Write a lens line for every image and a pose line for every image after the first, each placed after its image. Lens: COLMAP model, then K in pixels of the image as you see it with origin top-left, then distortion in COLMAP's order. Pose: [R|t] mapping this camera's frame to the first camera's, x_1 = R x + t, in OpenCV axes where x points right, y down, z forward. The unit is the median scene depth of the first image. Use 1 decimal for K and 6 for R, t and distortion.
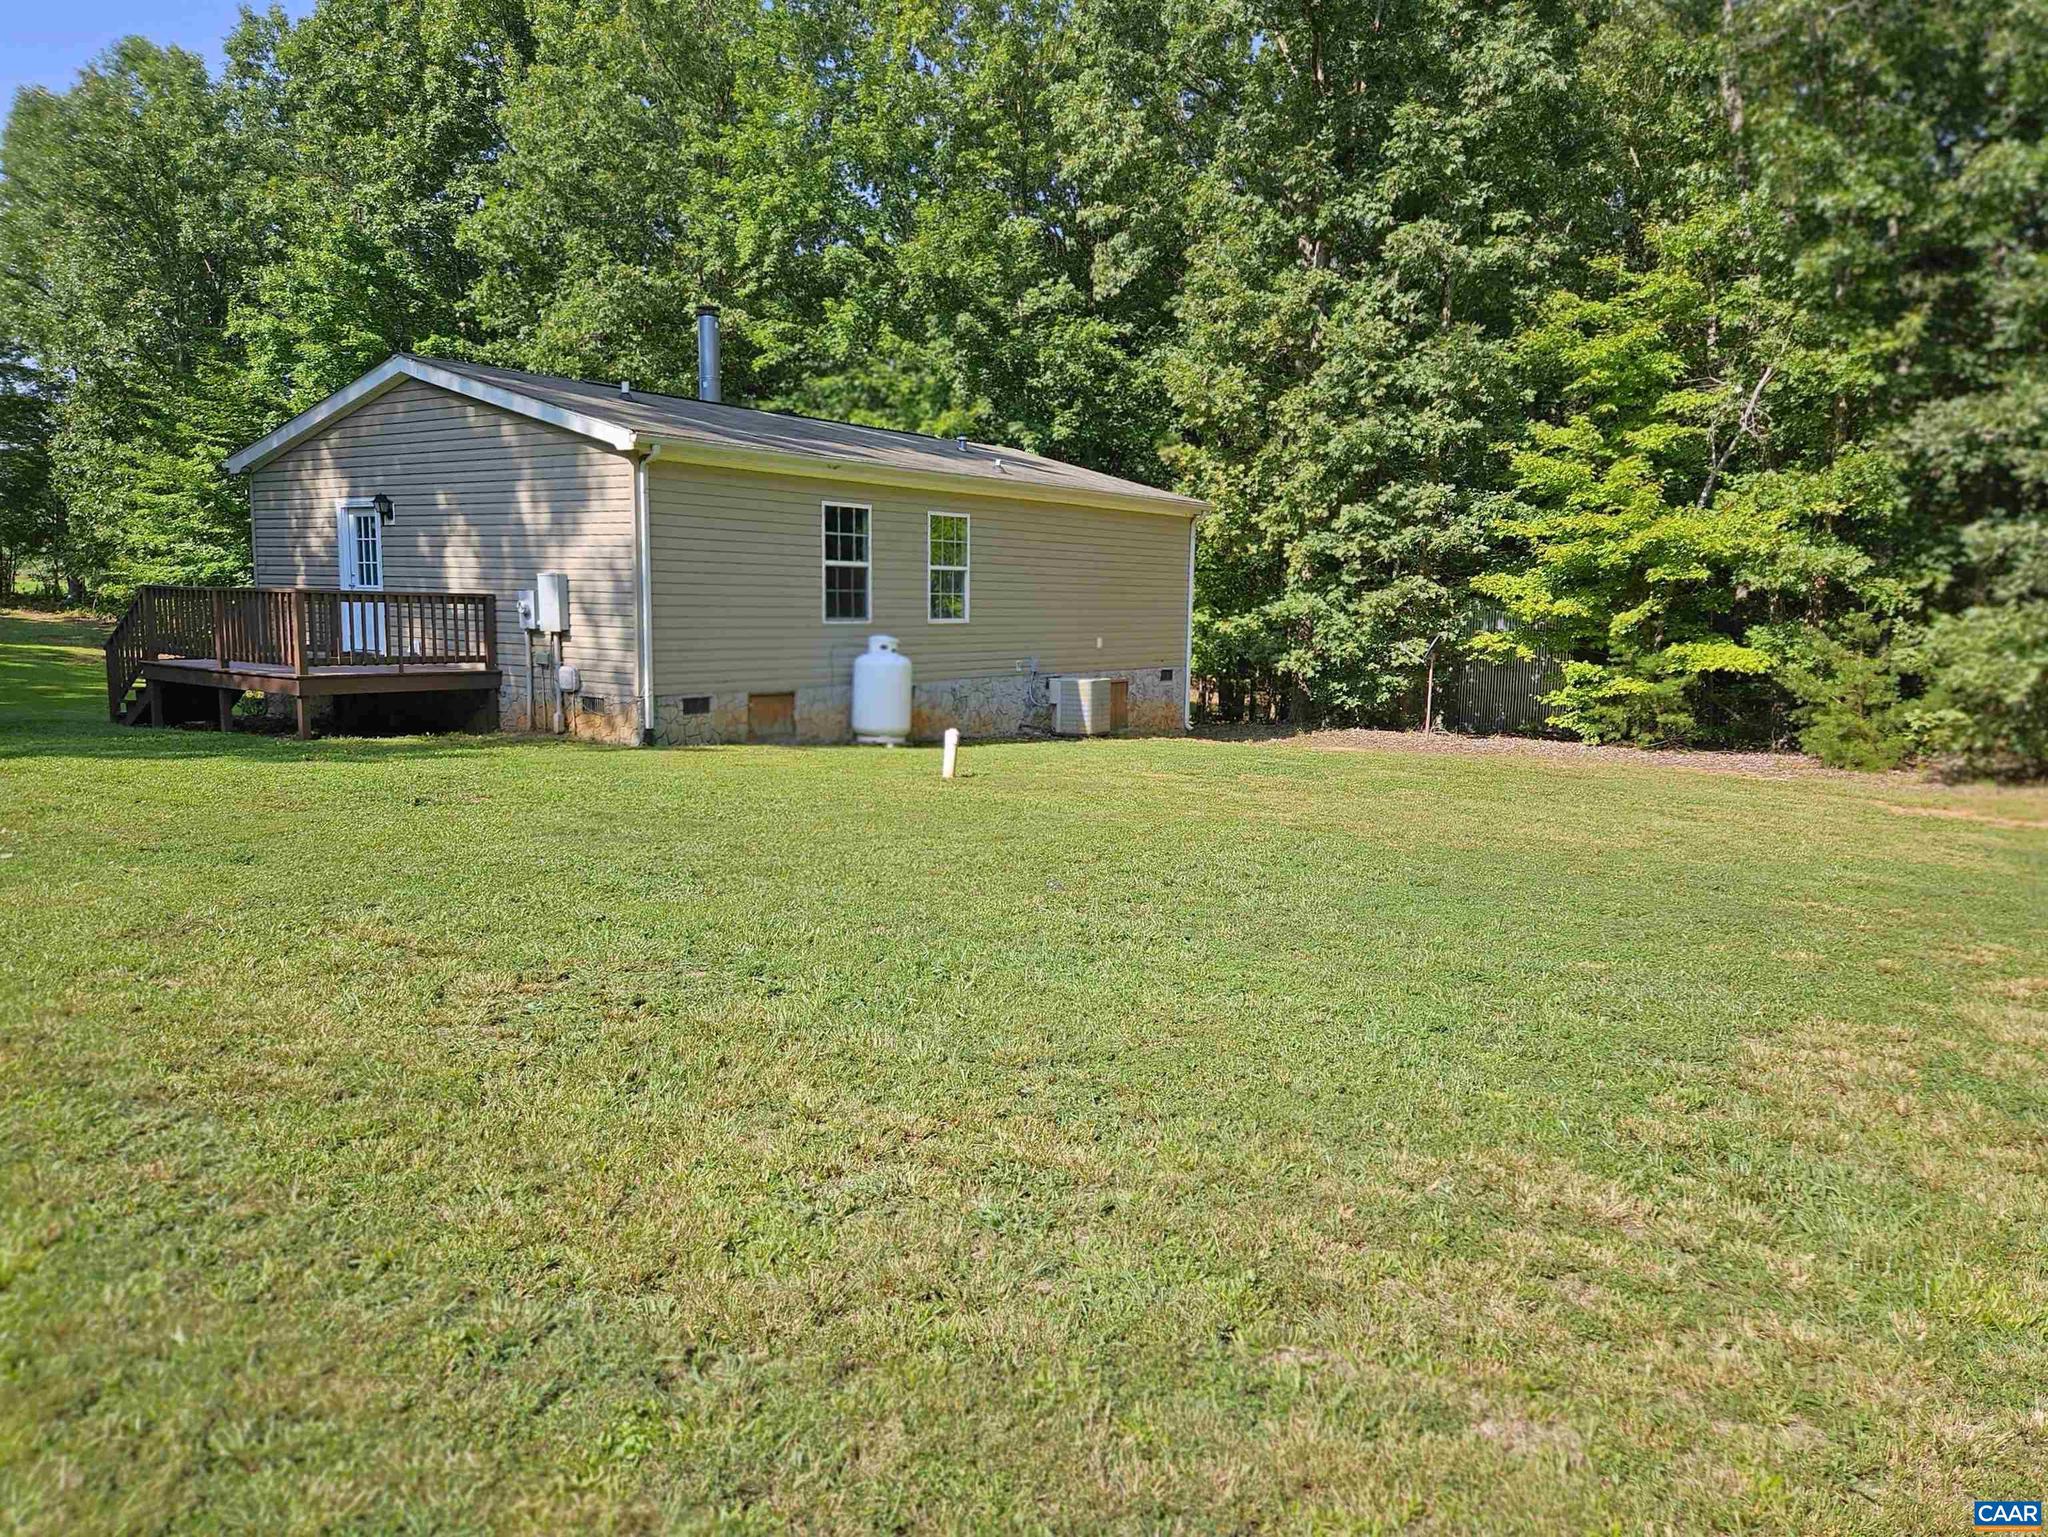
lens RADIAL K [[1434.9, 0, 1017.7], [0, 1434.9, 776.9], [0, 0, 1]] dist [0.062517, -0.043560]
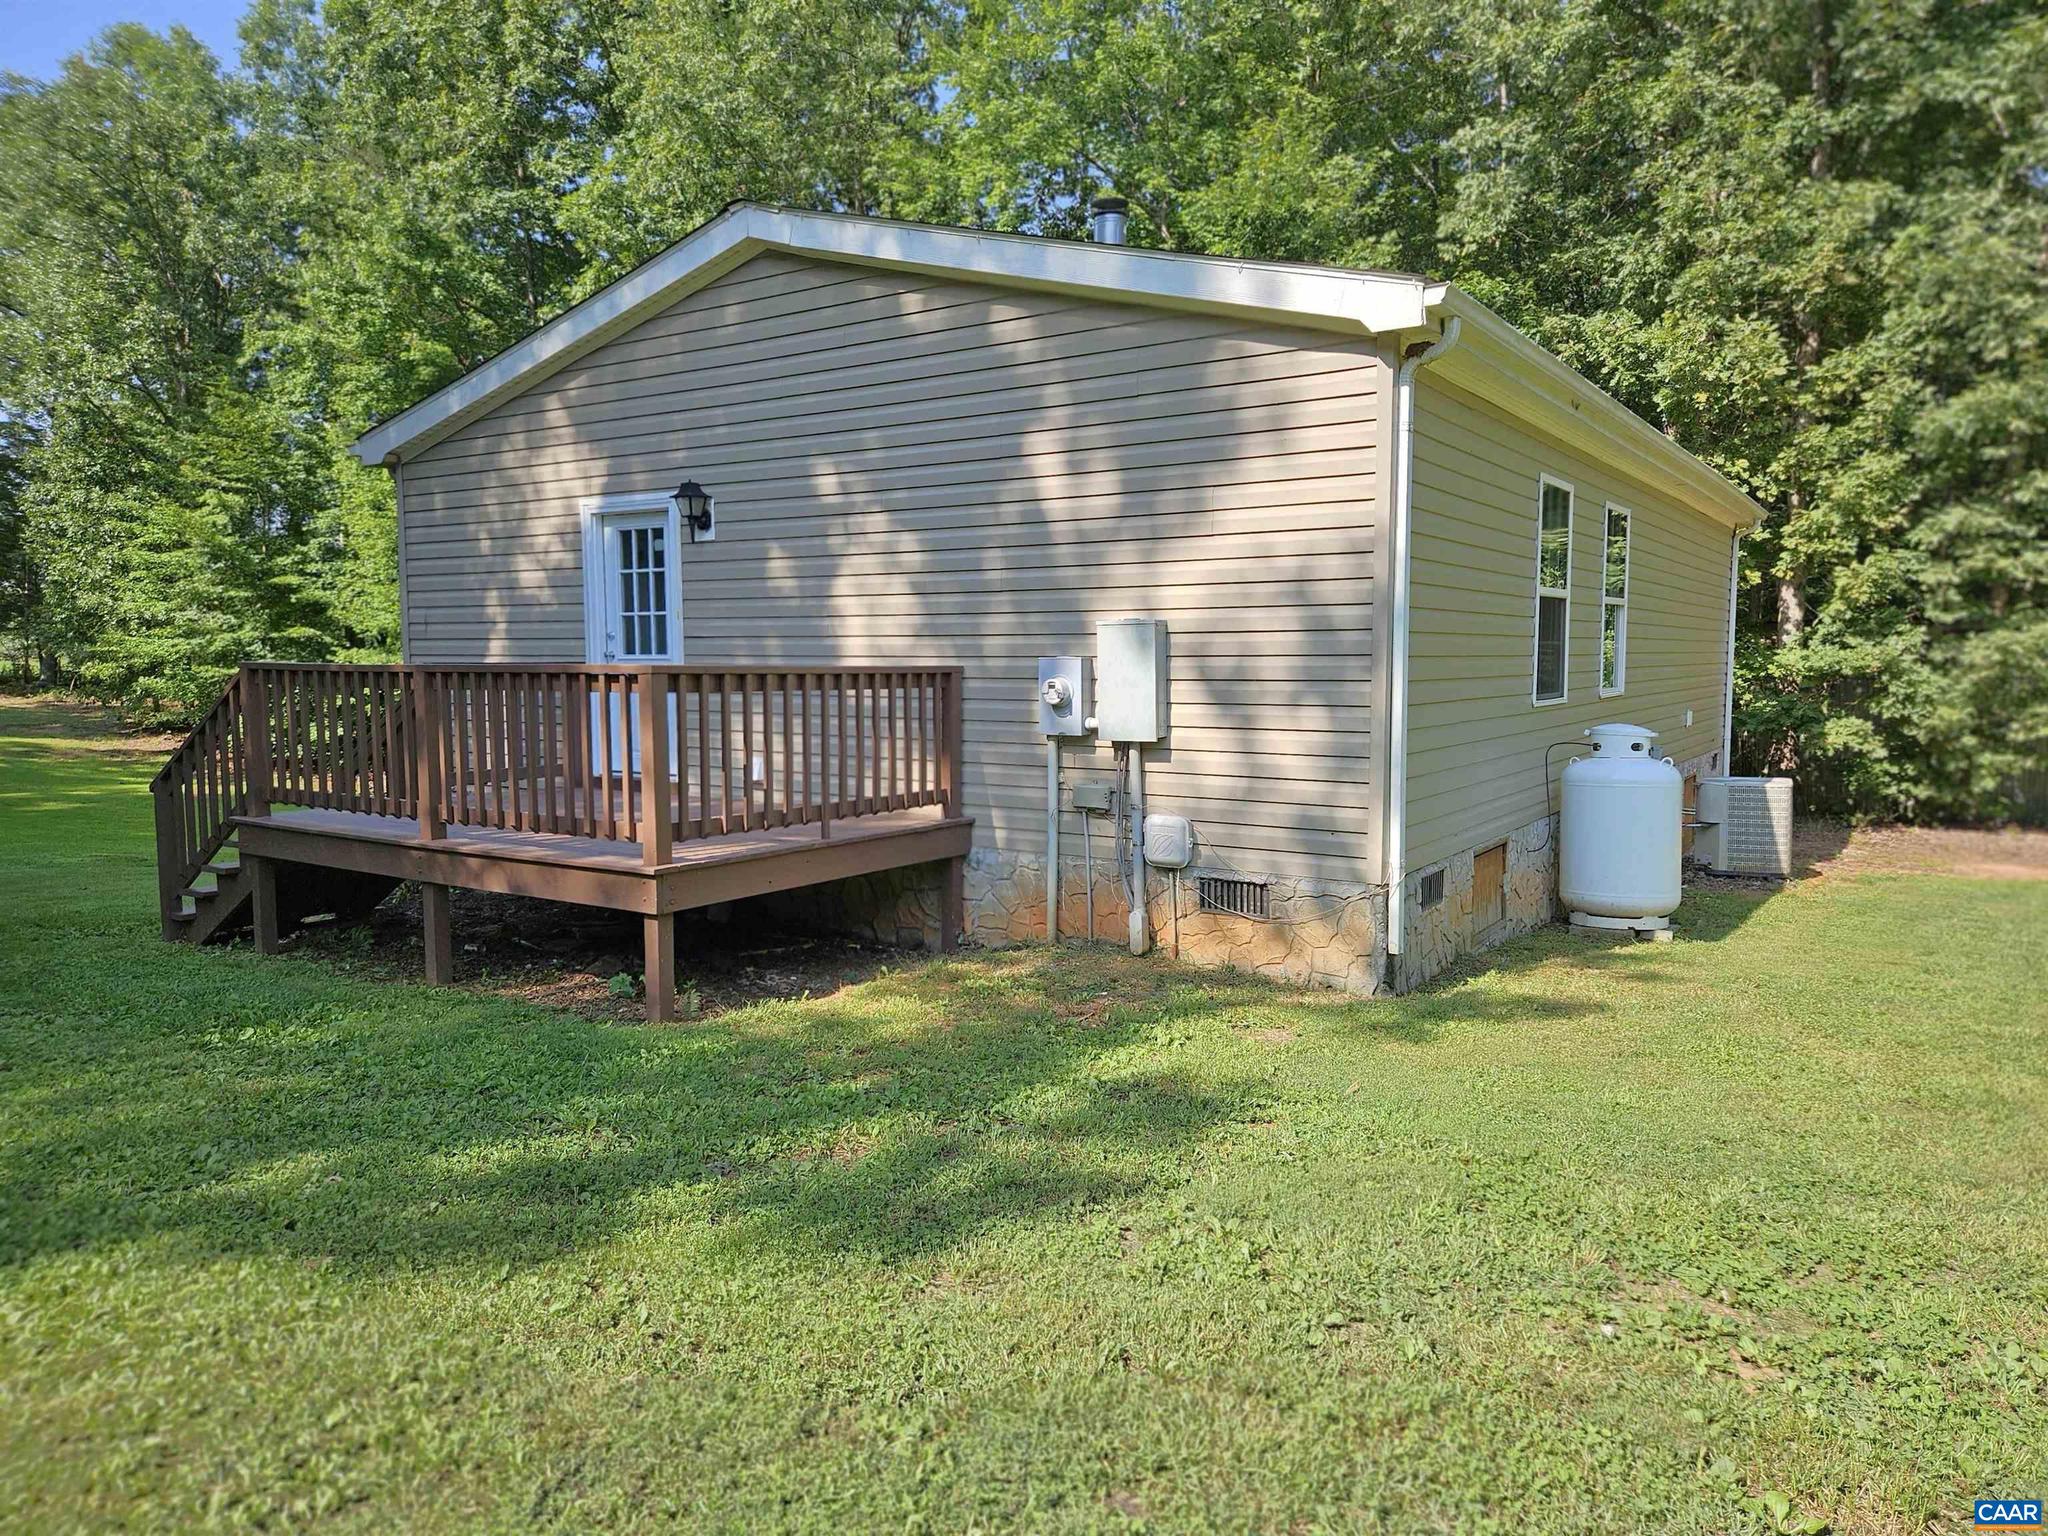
lens RADIAL K [[1368.0, 0, 1029.4], [0, 1368.0, 764.3], [0, 0, 1]] dist [0.068868, -0.054103]
pose [[0.998738, -0.023485, 0.044401, -0.166624], [0.025459, 0.998688, -0.044425, -0.032831], [-0.043300, 0.045500, 0.998026, 0.245264]]
